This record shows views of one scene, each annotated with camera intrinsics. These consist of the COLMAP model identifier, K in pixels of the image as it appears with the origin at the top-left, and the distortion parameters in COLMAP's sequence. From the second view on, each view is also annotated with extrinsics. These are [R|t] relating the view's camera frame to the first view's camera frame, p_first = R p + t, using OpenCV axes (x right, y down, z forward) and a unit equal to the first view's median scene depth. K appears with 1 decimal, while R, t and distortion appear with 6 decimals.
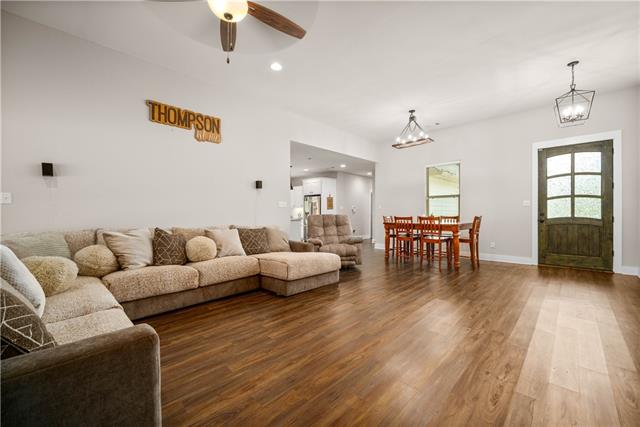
lens RADIAL K [[258.4, 0, 325.0], [0, 258.4, 211.7], [0, 0, 1]] dist [-0.001319, -0.000107]
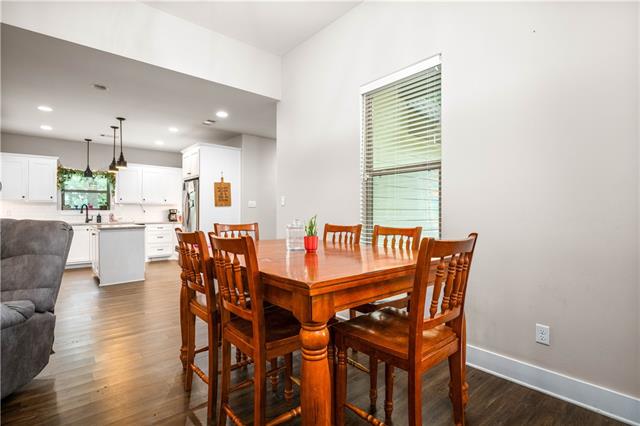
lens RADIAL K [[321.2, 0, 320.0], [0, 321.2, 213.0], [0, 0, 1]] dist [-0.011756, 0.000425]
pose [[0.992221, 0.004542, -0.124403, 0.696412], [-0.003582, 0.999962, 0.007943, -0.003859], [0.124434, -0.007436, 0.992200, 0.949311]]
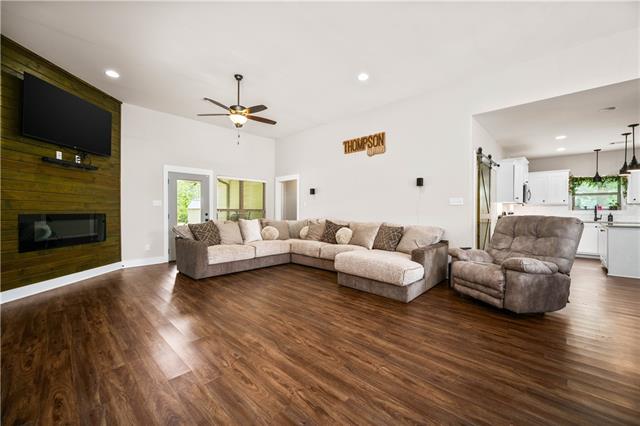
lens RADIAL K [[258.4, 0, 325.0], [0, 258.4, 211.2], [0, 0, 1]] dist [-0.001319, -0.000107]
pose [[0.005816, 0.006943, -0.999959, 0.848378], [-0.000191, 0.999976, 0.006942, -0.005618], [0.999983, 0.000151, 0.005817, 0.788282]]
